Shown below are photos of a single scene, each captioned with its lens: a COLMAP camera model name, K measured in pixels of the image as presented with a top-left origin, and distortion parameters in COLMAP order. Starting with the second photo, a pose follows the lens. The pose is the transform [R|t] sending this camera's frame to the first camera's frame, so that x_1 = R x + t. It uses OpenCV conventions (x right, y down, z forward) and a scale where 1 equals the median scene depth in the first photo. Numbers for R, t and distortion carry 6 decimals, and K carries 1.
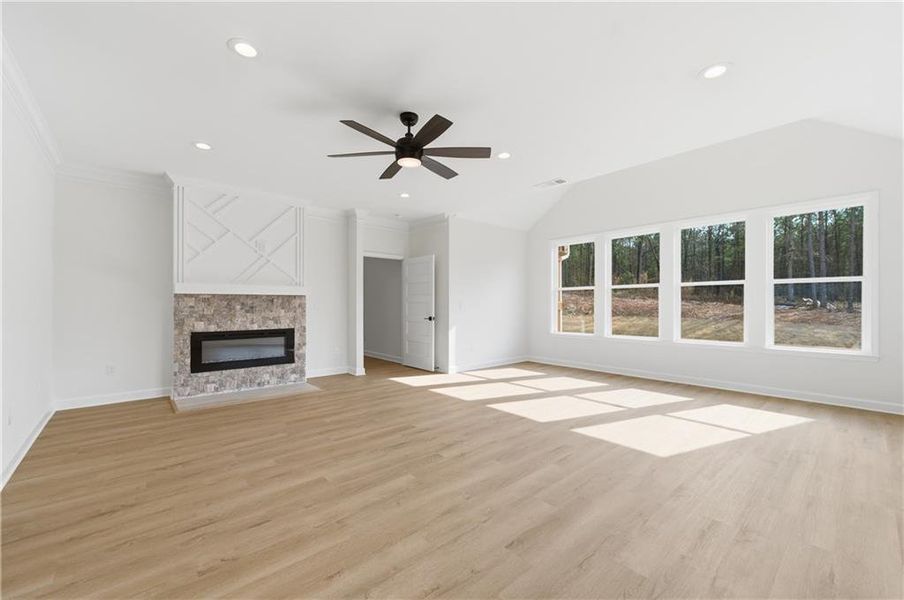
lens RADIAL K [[366.4, 0, 458.1], [0, 366.4, 303.5], [0, 0, 1]] dist [0.008177, -0.002535]
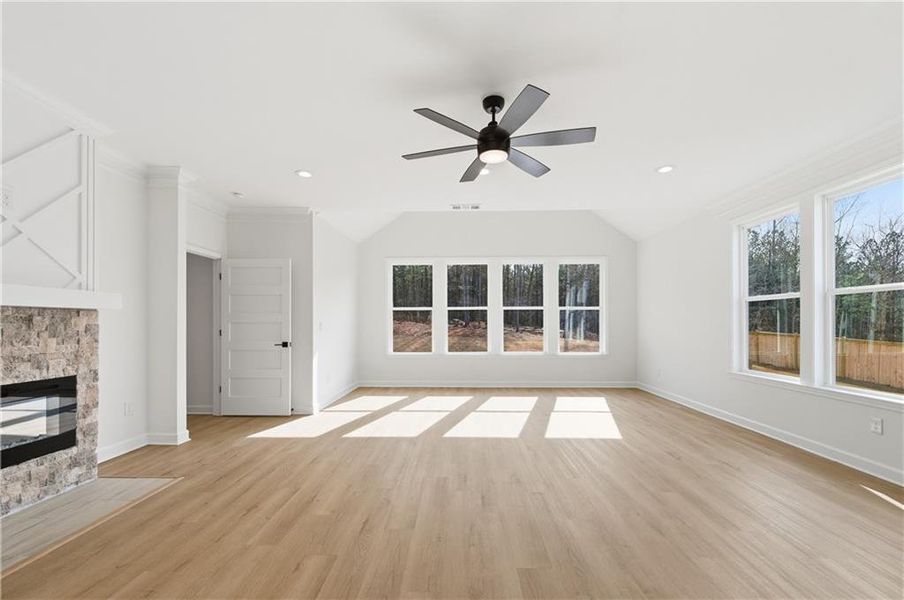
lens RADIAL K [[366.4, 0, 462.2], [0, 366.4, 319.5], [0, 0, 1]] dist [0.008177, -0.002535]
pose [[0.681147, 0.006037, 0.732122, -0.453552], [0.000720, 0.999960, -0.008916, -0.003055], [-0.732146, 0.006601, 0.681116, 0.277016]]
